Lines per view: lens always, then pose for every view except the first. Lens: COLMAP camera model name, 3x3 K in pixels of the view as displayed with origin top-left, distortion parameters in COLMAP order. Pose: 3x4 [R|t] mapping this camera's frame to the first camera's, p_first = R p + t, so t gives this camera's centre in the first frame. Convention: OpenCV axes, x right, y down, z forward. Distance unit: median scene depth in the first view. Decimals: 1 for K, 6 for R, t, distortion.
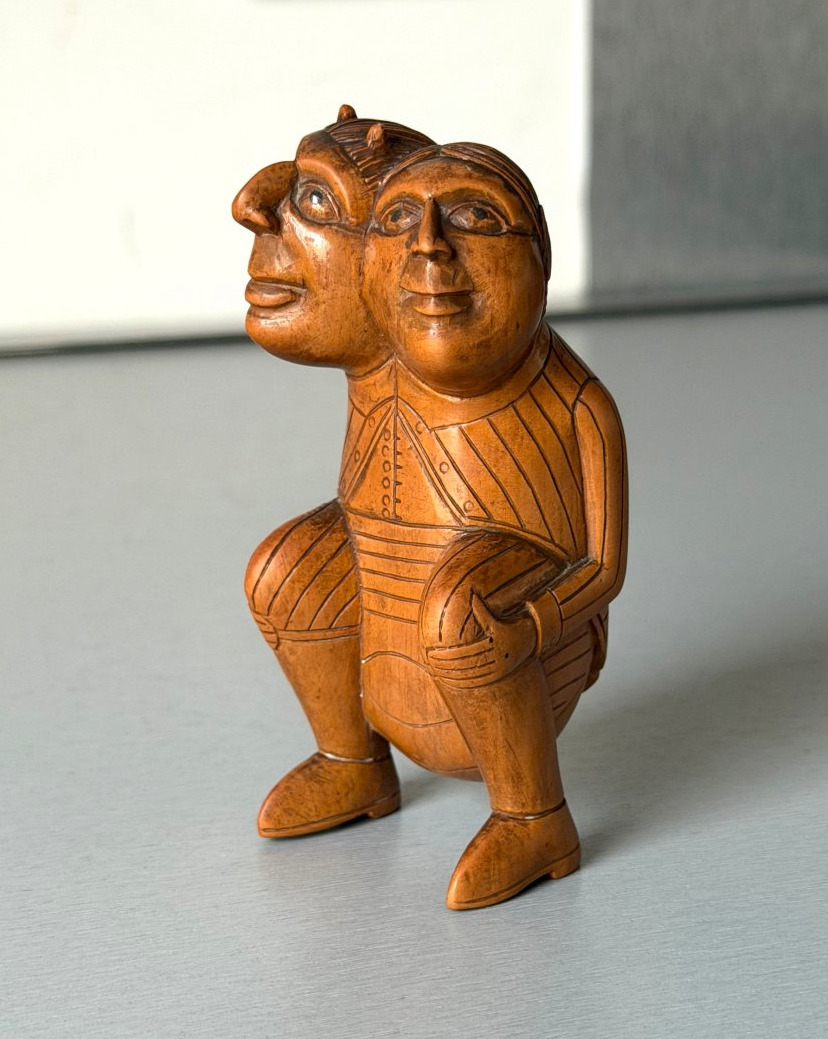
lens RADIAL K [[2370.9, 0, 414.0], [0, 2370.9, 519.5], [0, 0, 1]] dist [0.278781, 0.220619]
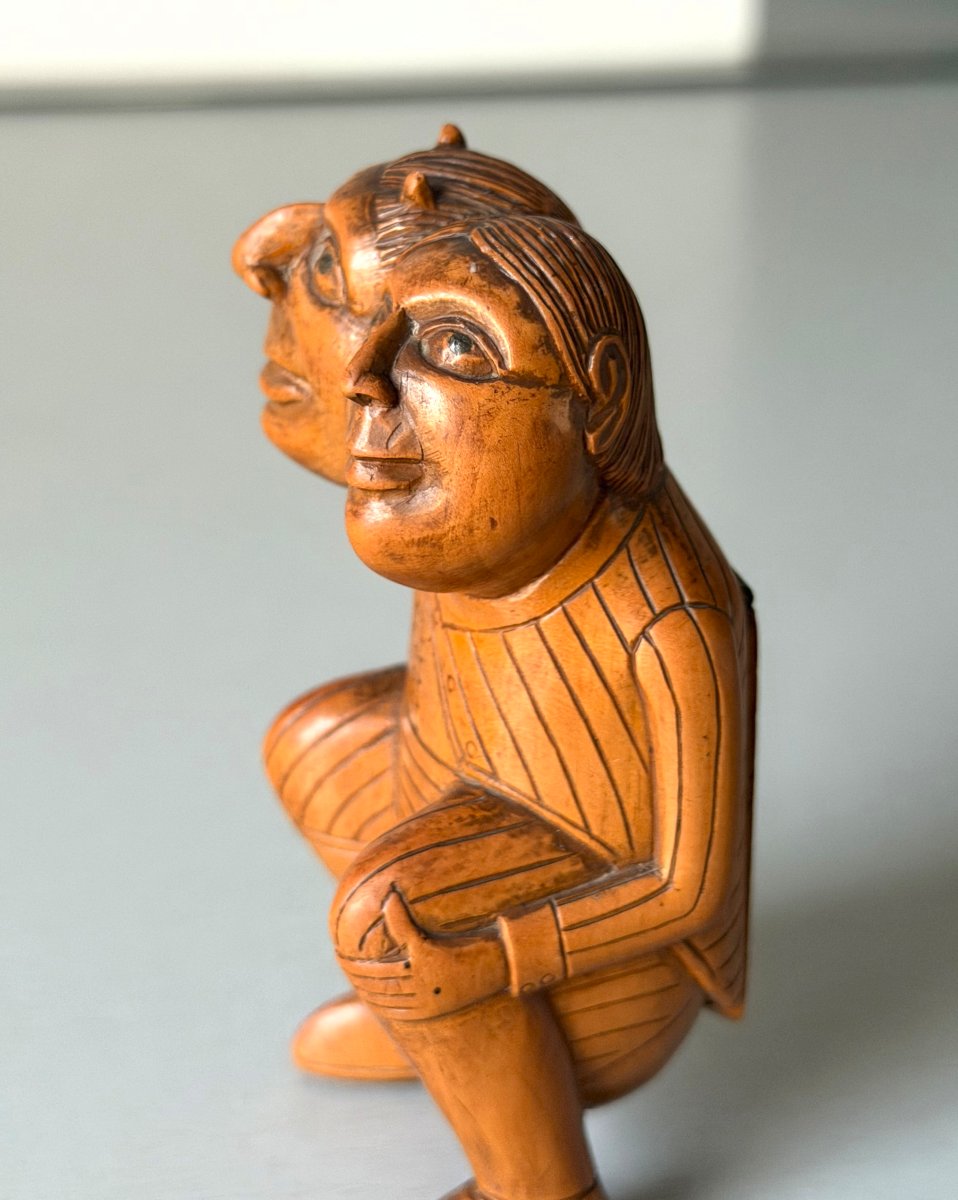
lens RADIAL K [[2283.1, 0, 478.5], [0, 2283.1, 484.8], [0, 0, 1]] dist [0.167370, 0.004964]
pose [[0.829831, 0.221220, -0.512291, 0.343081], [-0.163063, 0.974122, 0.156514, -0.181442], [0.533658, -0.046345, 0.844429, 0.459536]]
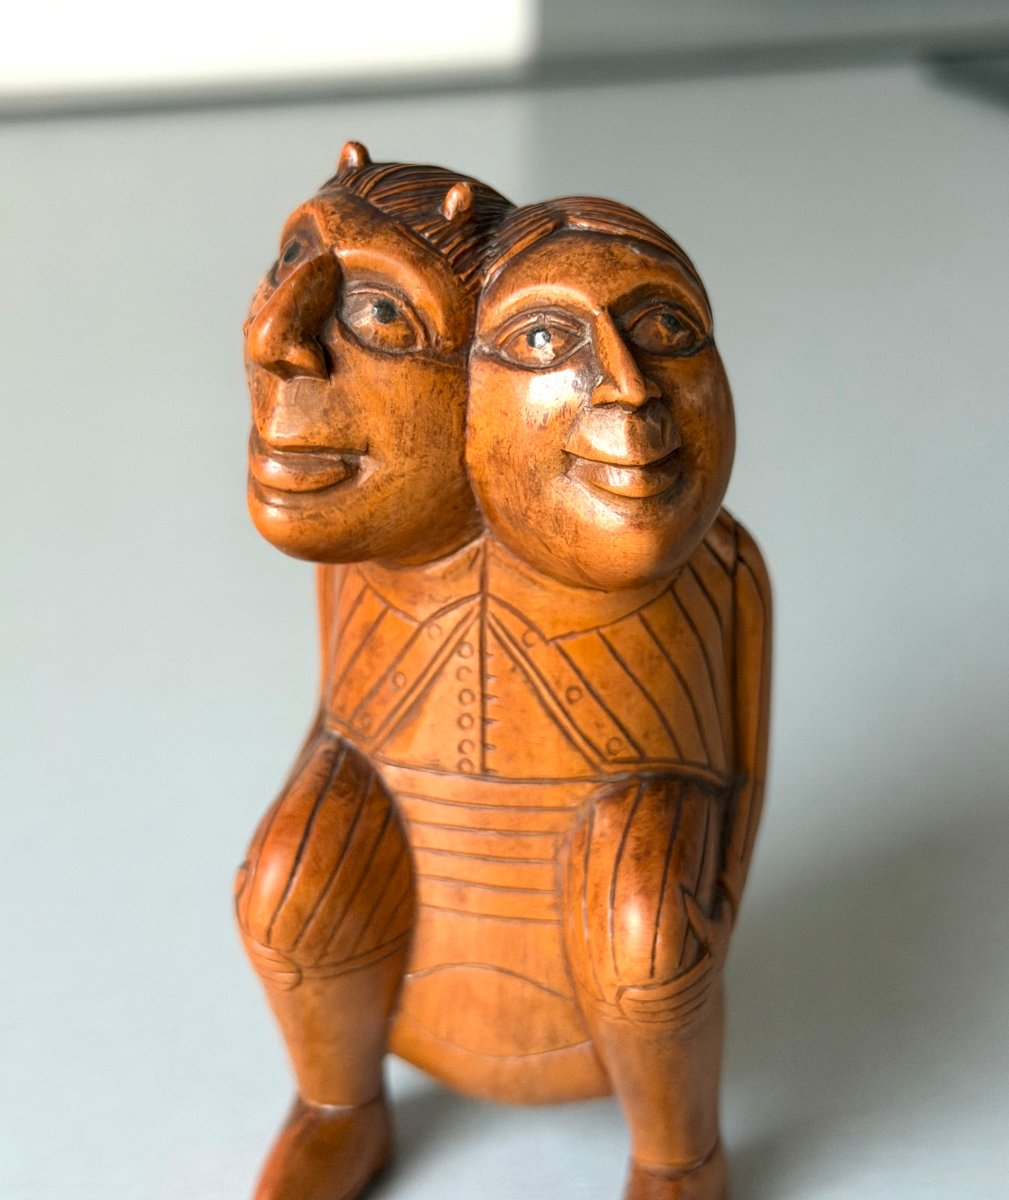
lens RADIAL K [[2324.9, 0, 504.9], [0, 2324.9, 528.5], [0, 0, 1]] dist [0.209861, 0.011383]
pose [[0.890460, -0.144927, 0.431367, -0.276050], [0.097091, 0.986610, 0.131051, -0.153806], [-0.444583, -0.074814, 0.892608, 0.443571]]
